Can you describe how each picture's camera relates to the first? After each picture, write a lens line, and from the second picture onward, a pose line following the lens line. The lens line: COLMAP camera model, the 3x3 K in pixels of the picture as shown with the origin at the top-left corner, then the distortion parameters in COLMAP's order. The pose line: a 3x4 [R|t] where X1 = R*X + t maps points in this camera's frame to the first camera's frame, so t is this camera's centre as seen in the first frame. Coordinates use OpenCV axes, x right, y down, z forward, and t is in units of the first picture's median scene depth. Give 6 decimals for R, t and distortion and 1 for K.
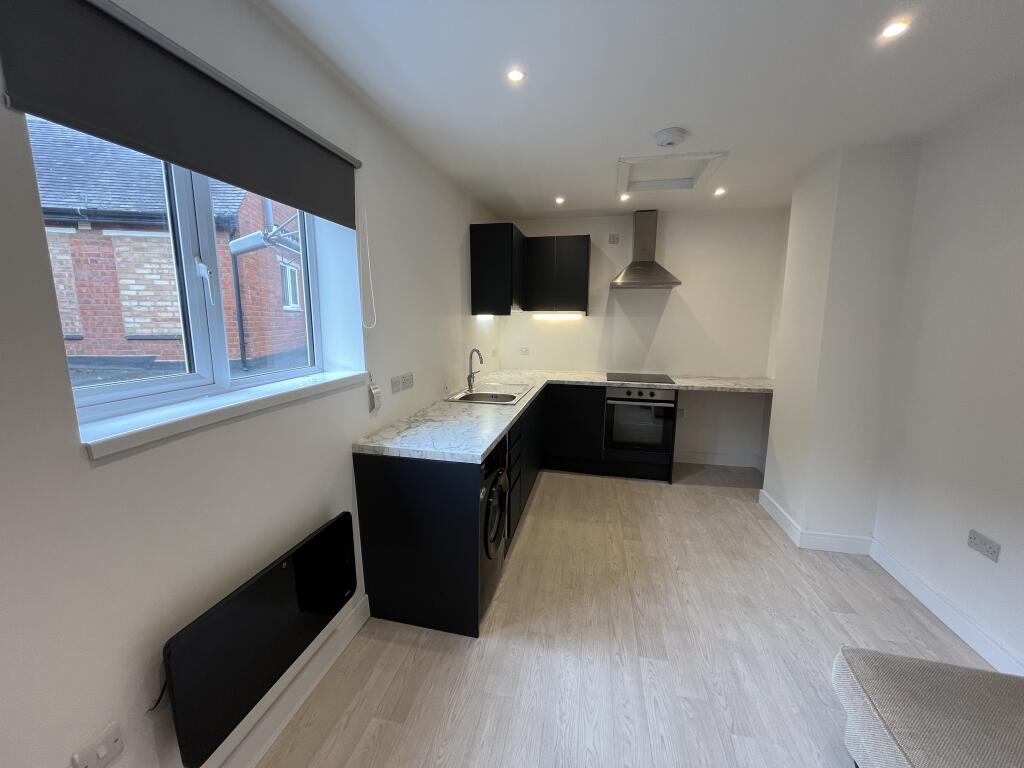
lens RADIAL K [[410.5, 0, 510.1], [0, 410.5, 383.1], [0, 0, 1]] dist [-0.003468, -0.000286]
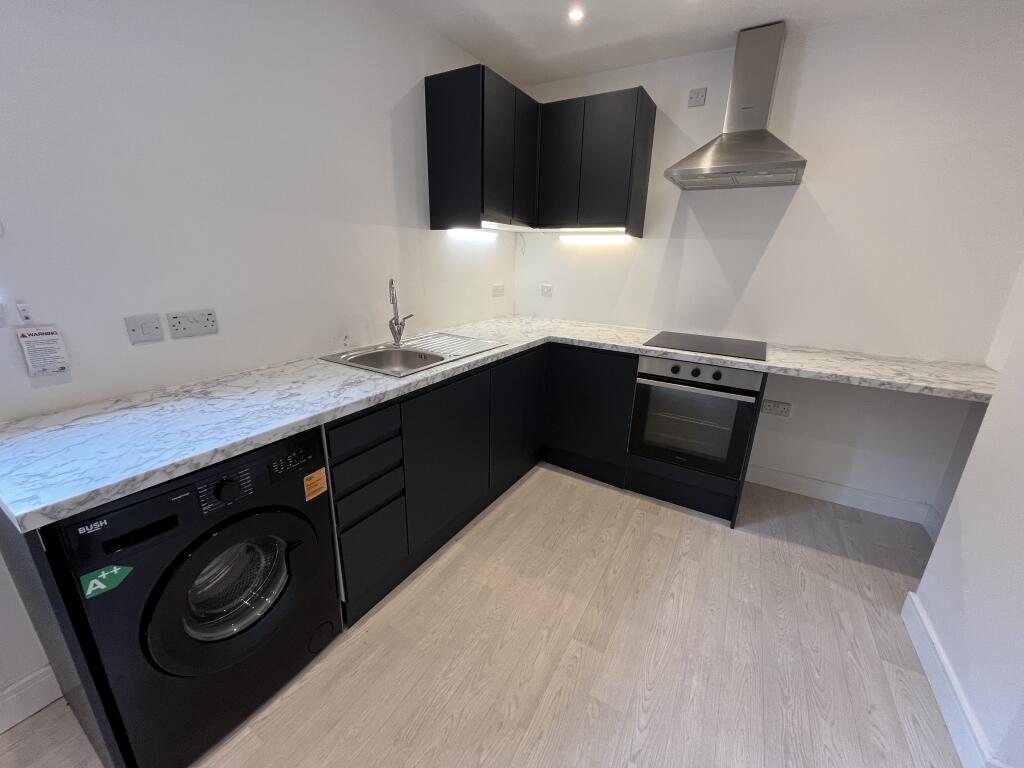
lens RADIAL K [[410.5, 0, 507.3], [0, 410.5, 383.2], [0, 0, 1]] dist [-0.003468, -0.000286]
pose [[0.947539, 0.111753, -0.299467, 0.242783], [-0.070190, 0.986770, 0.146148, -0.025338], [0.311837, -0.117461, 0.942847, 0.371554]]
